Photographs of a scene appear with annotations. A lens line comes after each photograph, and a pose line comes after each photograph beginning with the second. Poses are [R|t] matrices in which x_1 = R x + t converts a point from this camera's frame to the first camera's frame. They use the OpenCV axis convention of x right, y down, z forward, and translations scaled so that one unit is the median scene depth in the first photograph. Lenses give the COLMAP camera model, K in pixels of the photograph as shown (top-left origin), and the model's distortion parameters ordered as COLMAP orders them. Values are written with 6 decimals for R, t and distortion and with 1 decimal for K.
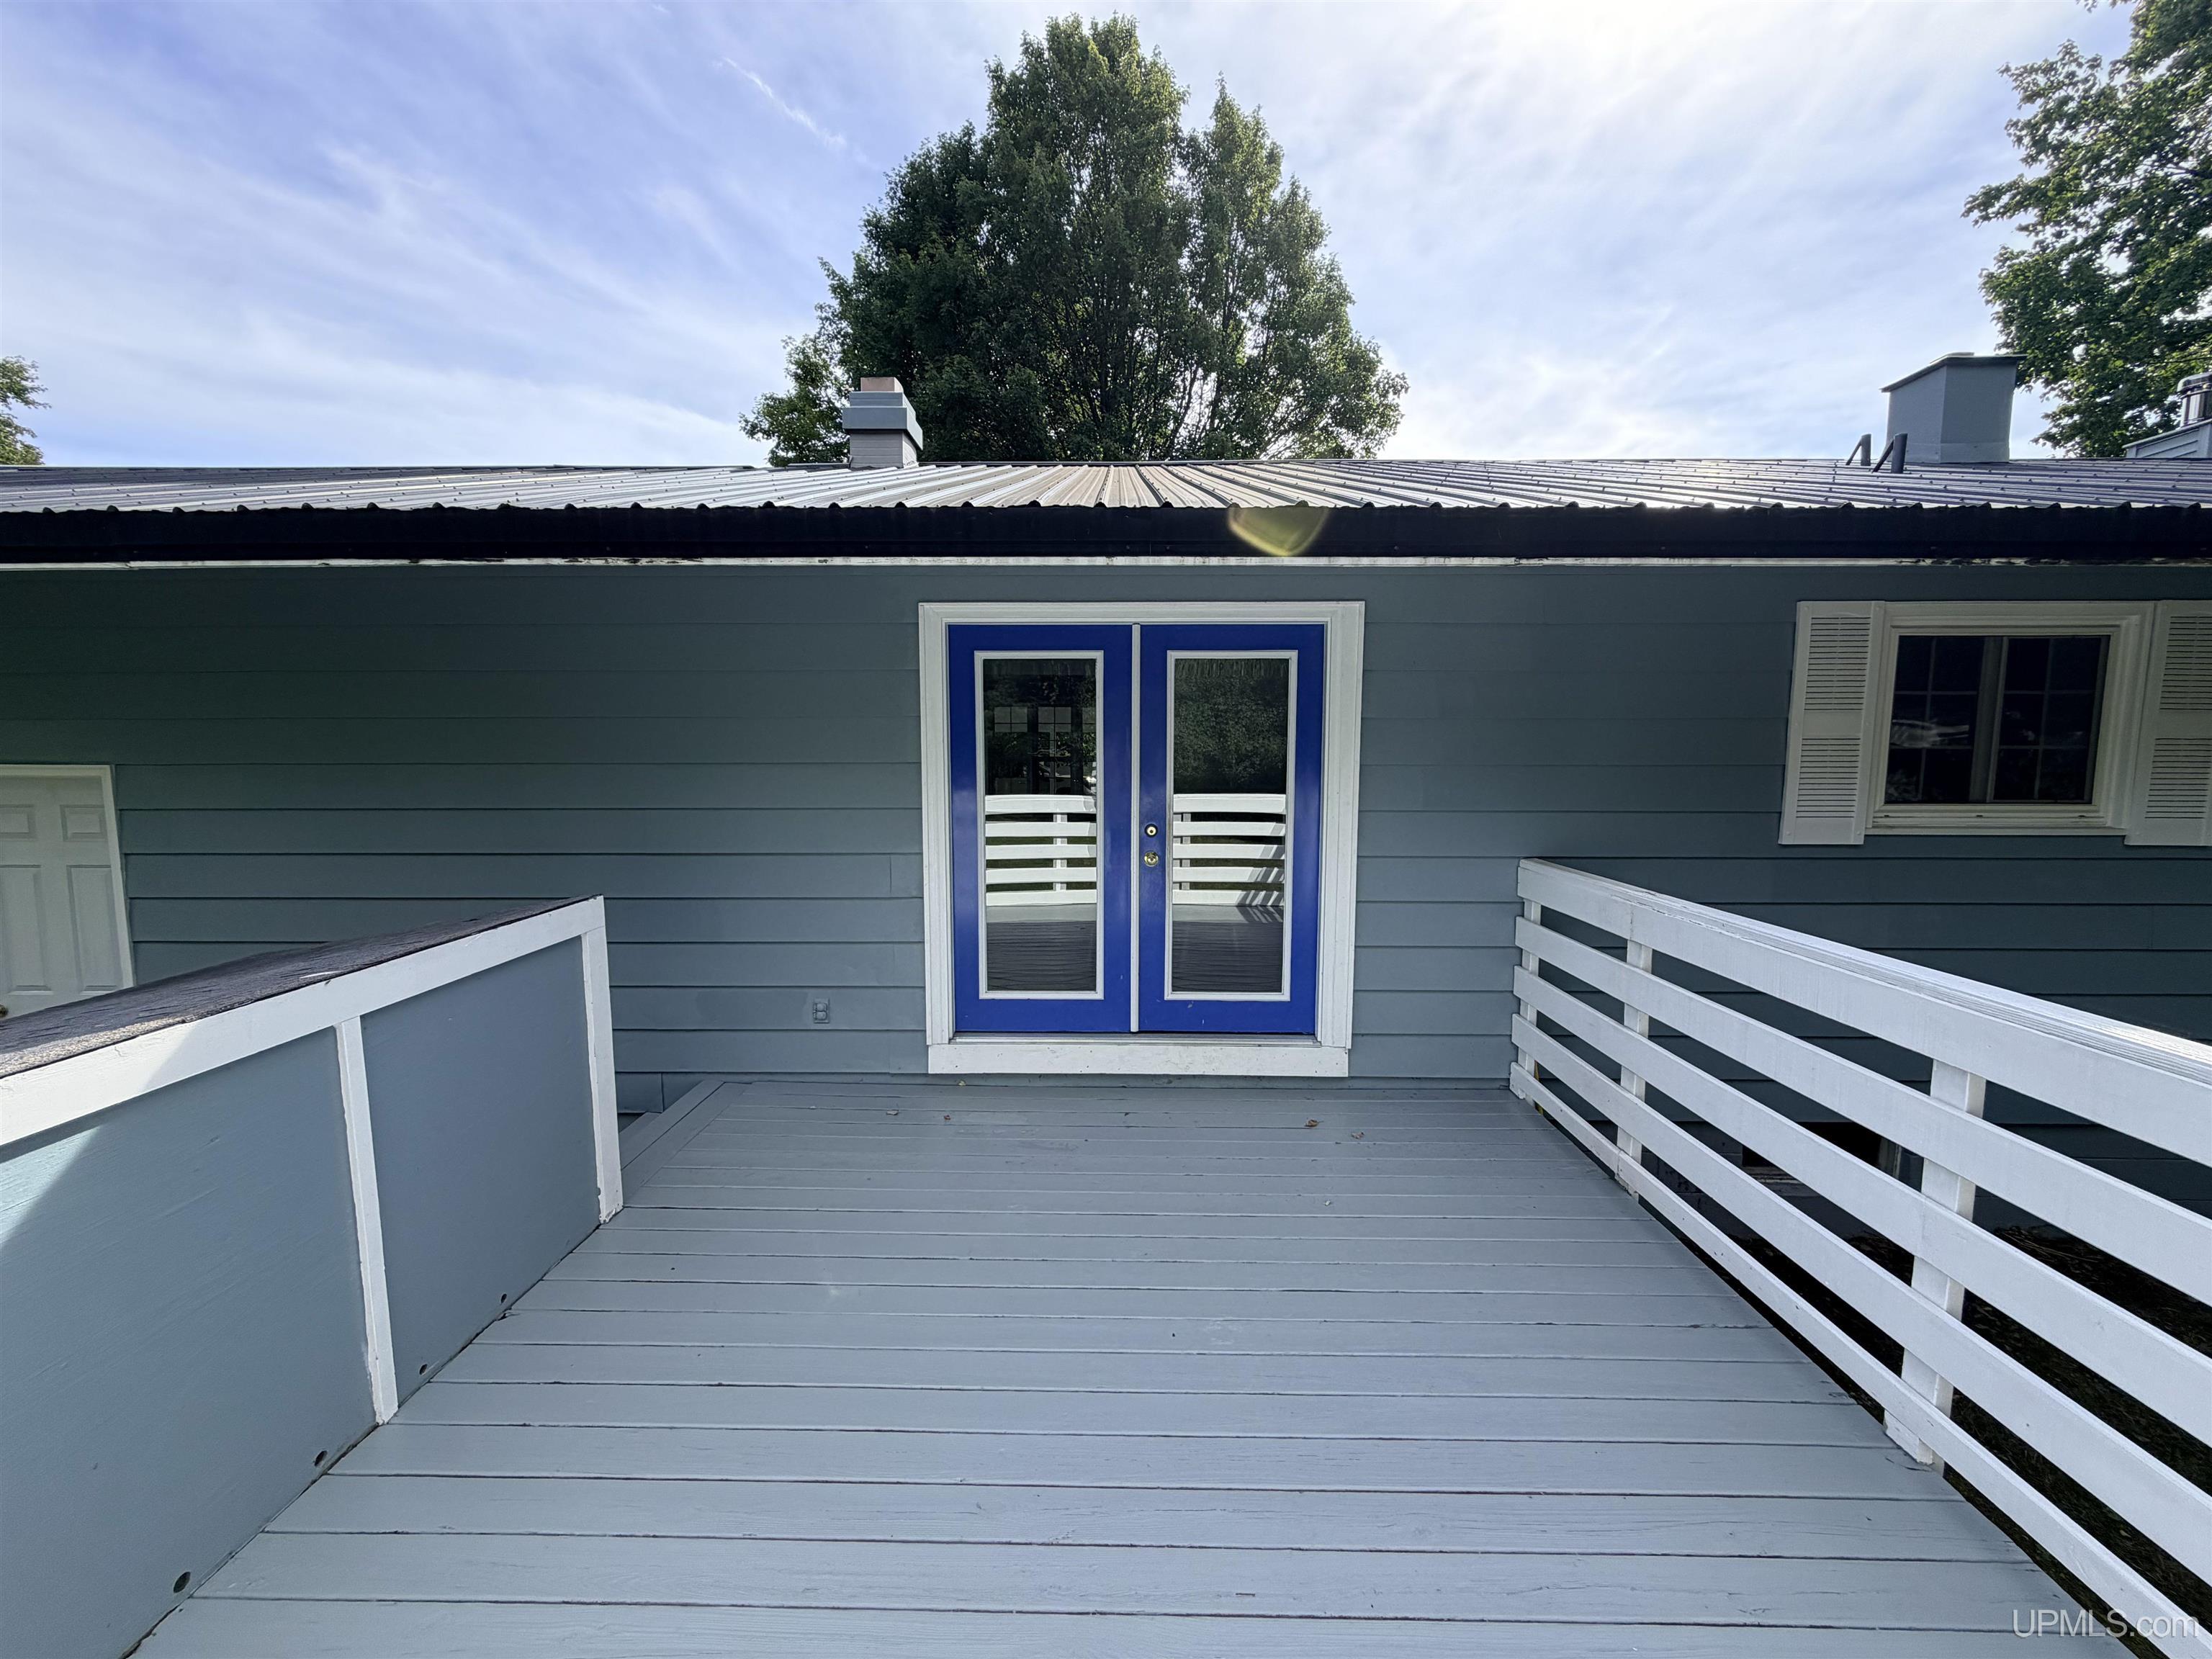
lens RADIAL K [[872.2, 0, 1106.0], [0, 872.2, 829.5], [0, 0, 1]] dist [-0.002963, -0.000372]
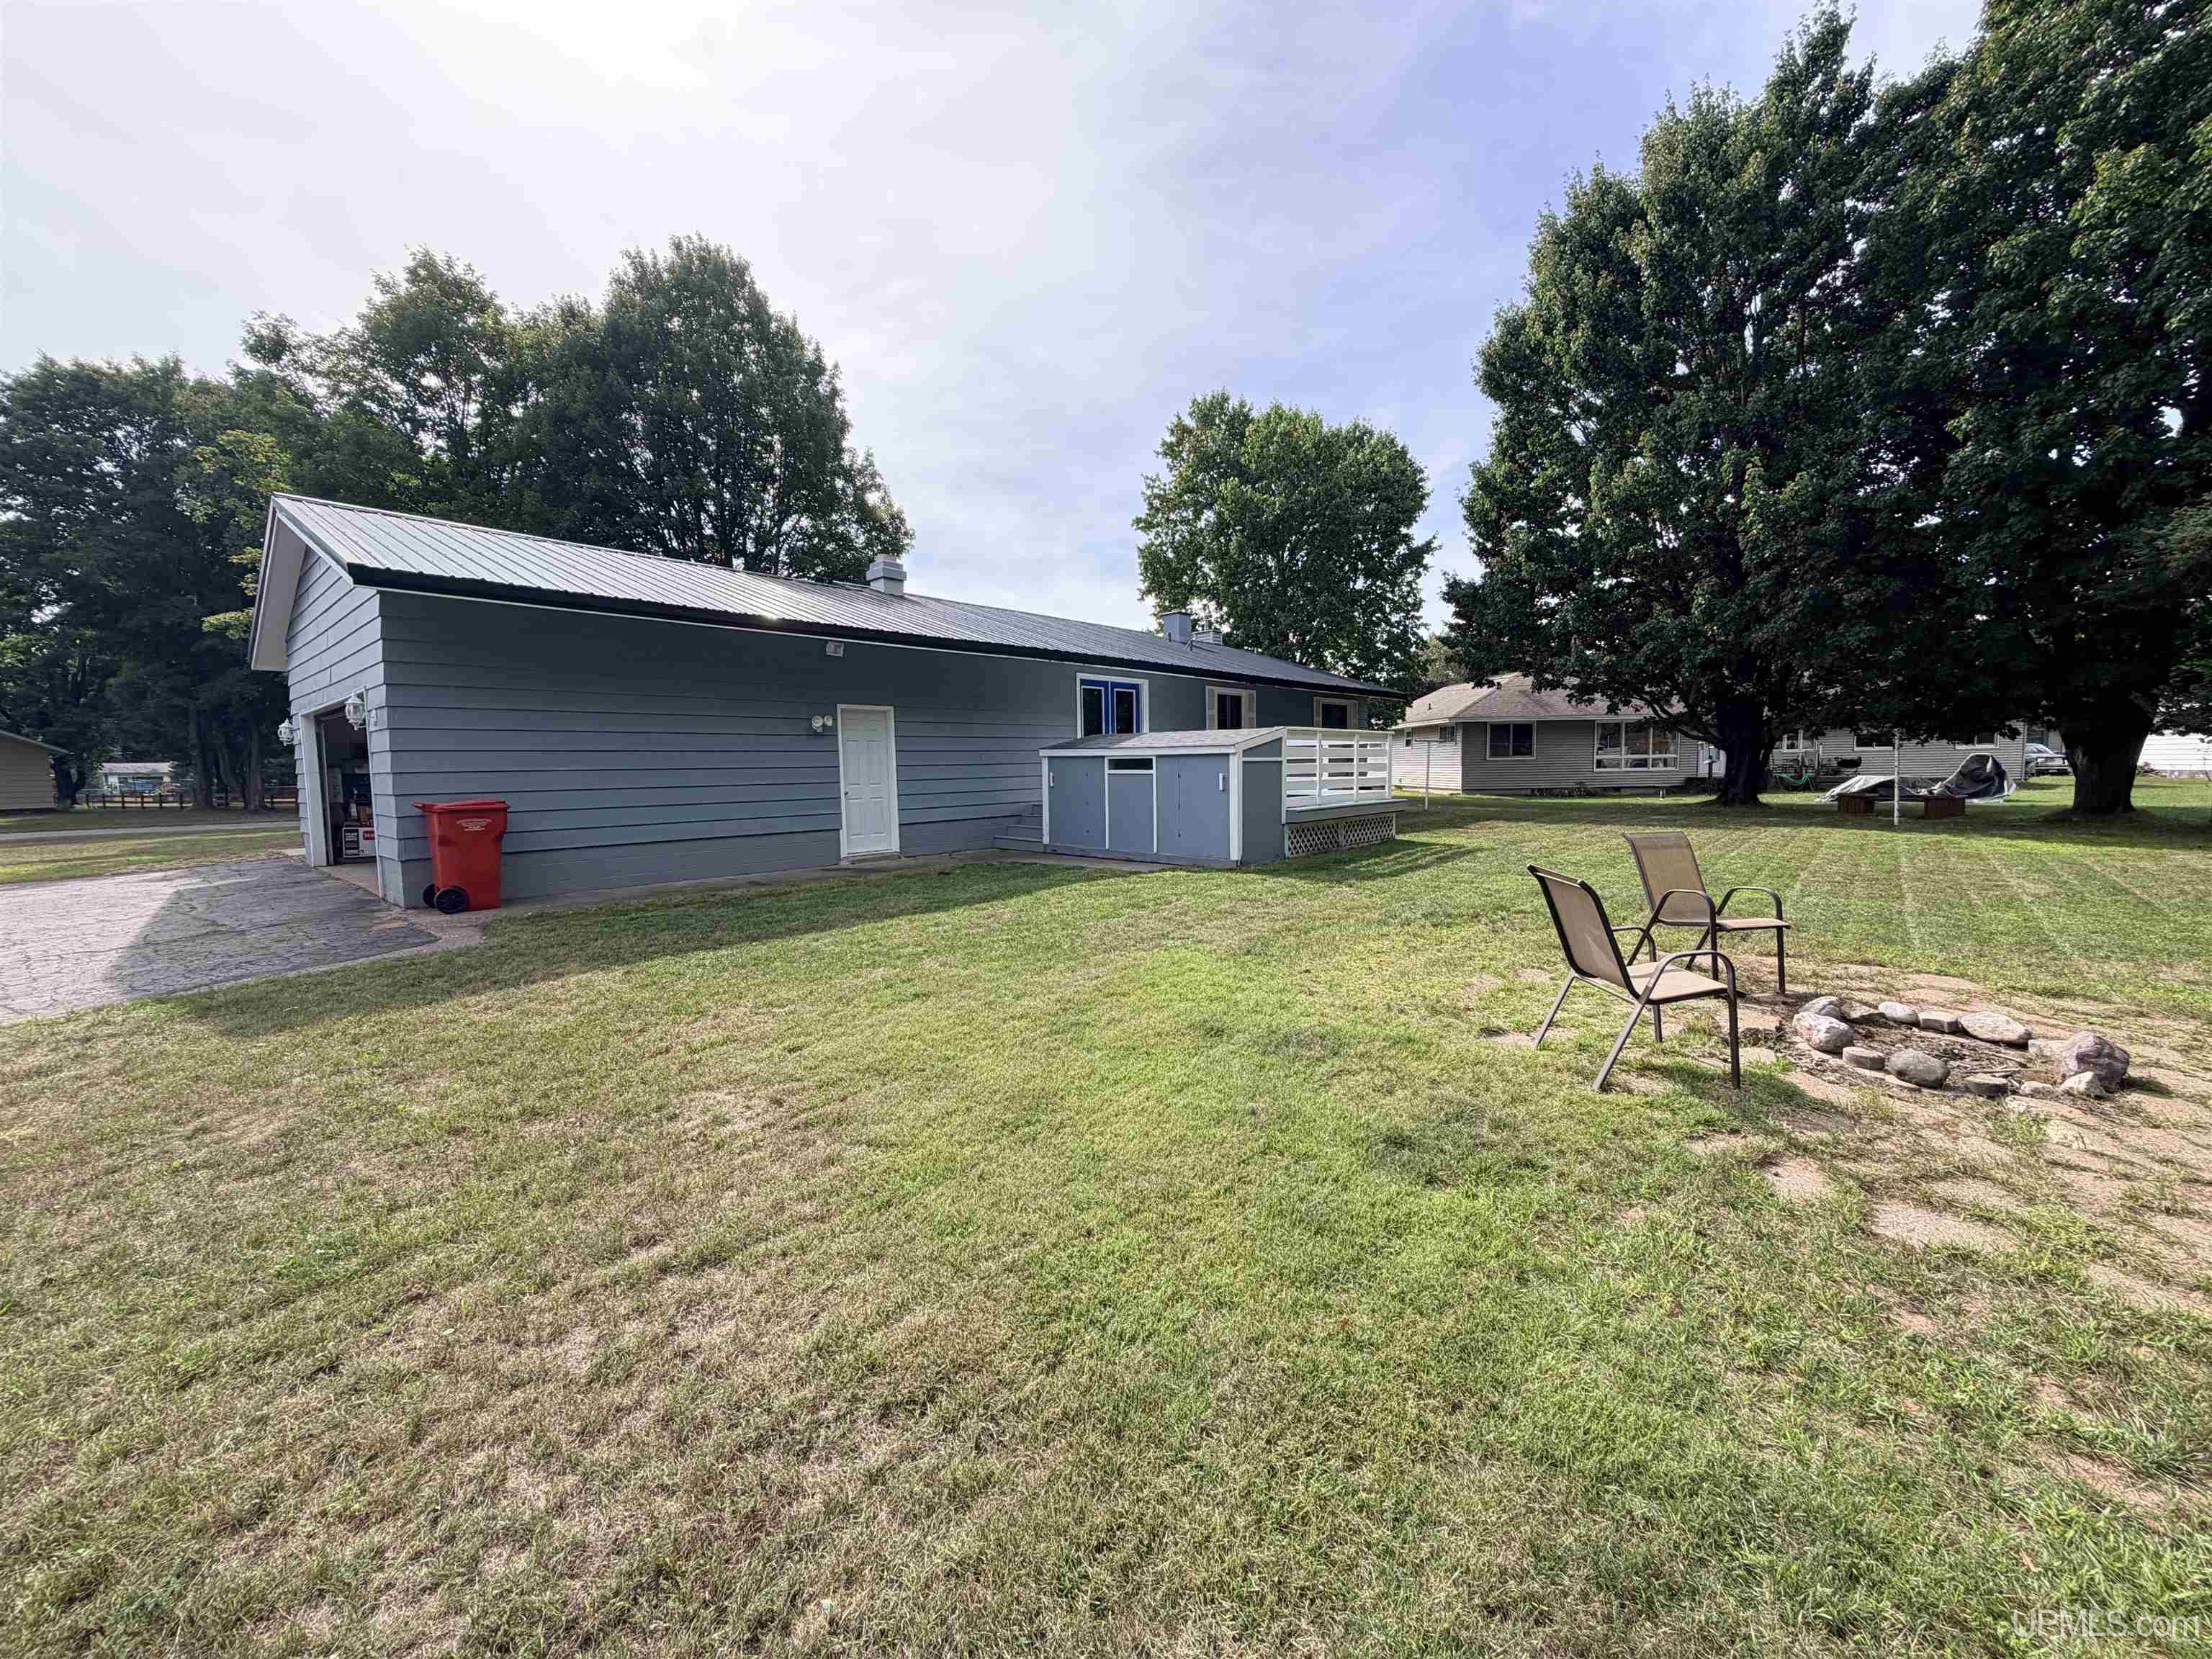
lens RADIAL K [[872.2, 0, 1106.0], [0, 872.2, 829.5], [0, 0, 1]] dist [-0.002963, -0.000372]
pose [[0.646305, -0.063964, 0.760393, -1.044252], [0.089873, 0.995926, 0.007388, 0.142174], [-0.757768, 0.063564, 0.649421, -0.532174]]
